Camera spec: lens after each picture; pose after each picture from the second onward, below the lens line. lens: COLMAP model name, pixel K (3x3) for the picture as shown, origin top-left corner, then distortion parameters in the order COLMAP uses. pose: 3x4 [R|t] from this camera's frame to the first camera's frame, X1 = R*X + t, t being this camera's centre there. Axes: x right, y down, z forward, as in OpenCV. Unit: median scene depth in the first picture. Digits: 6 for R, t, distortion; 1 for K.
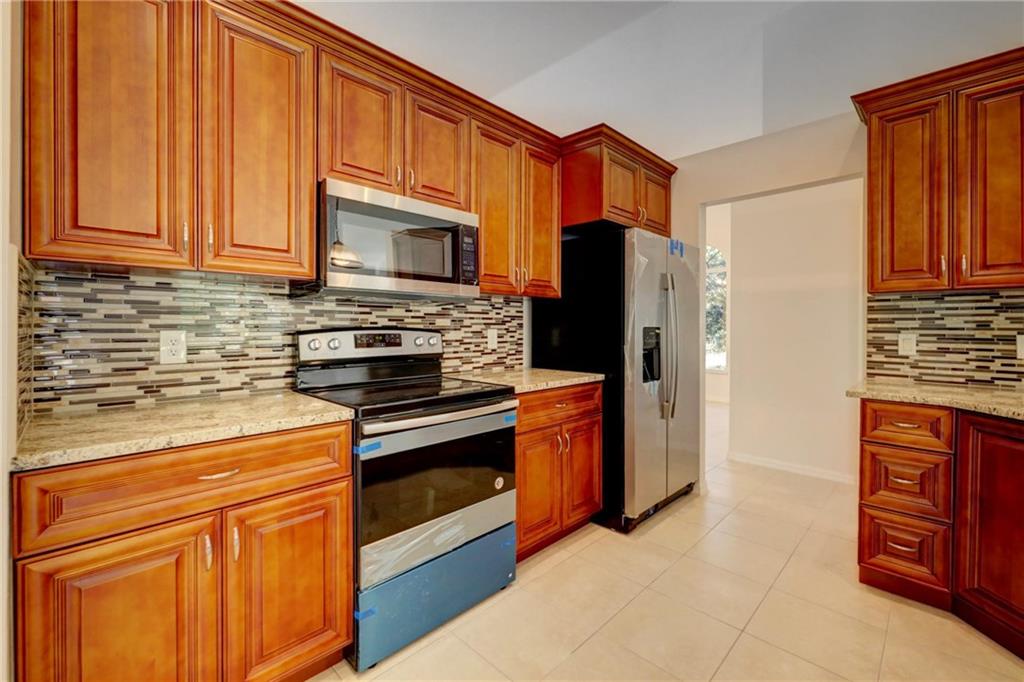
lens RADIAL K [[437.7, 0, 459.5], [0, 437.7, 328.0], [0, 0, 1]] dist [0.003335, -0.000424]
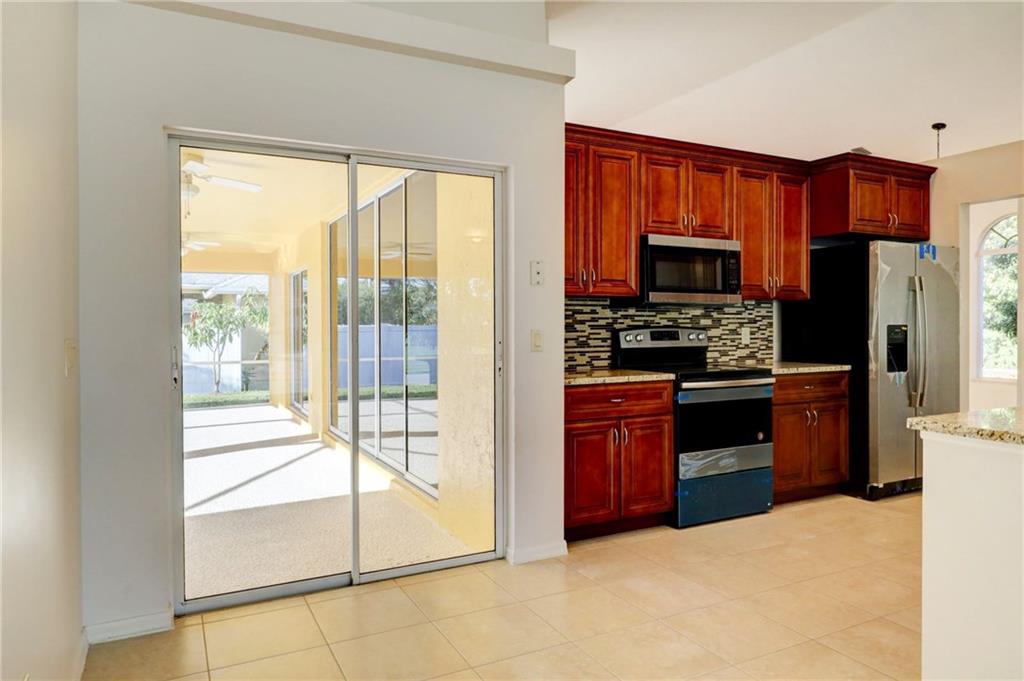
lens RADIAL K [[605.4, 0, 502.2], [0, 605.4, 331.2], [0, 0, 1]] dist [0.018667, -0.001525]
pose [[0.969033, -0.003545, -0.246905, -0.249689], [0.004869, 0.999977, 0.004751, 0.003031], [0.246883, -0.005806, 0.969028, -1.193811]]
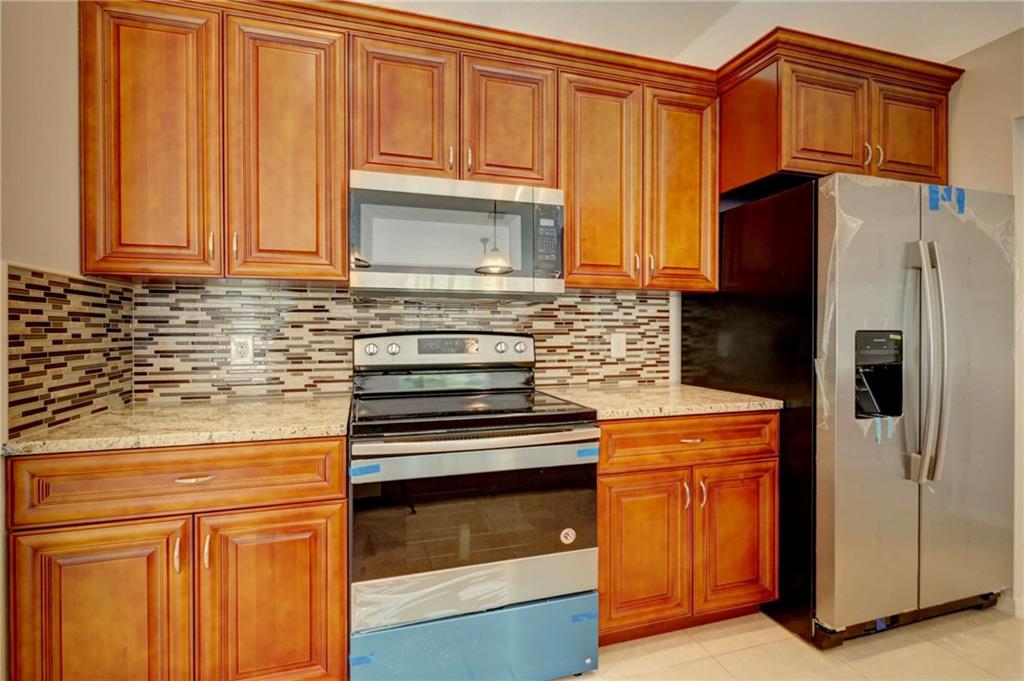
lens RADIAL K [[416.1, 0, 463.1], [0, 416.1, 332.7], [0, 0, 1]] dist [-0.000156, -0.000298]
pose [[0.882459, 0.000596, -0.470390, 0.293739], [0.000476, 0.999998, 0.002161, -0.000593], [0.470390, -0.002130, 0.882456, 0.303354]]
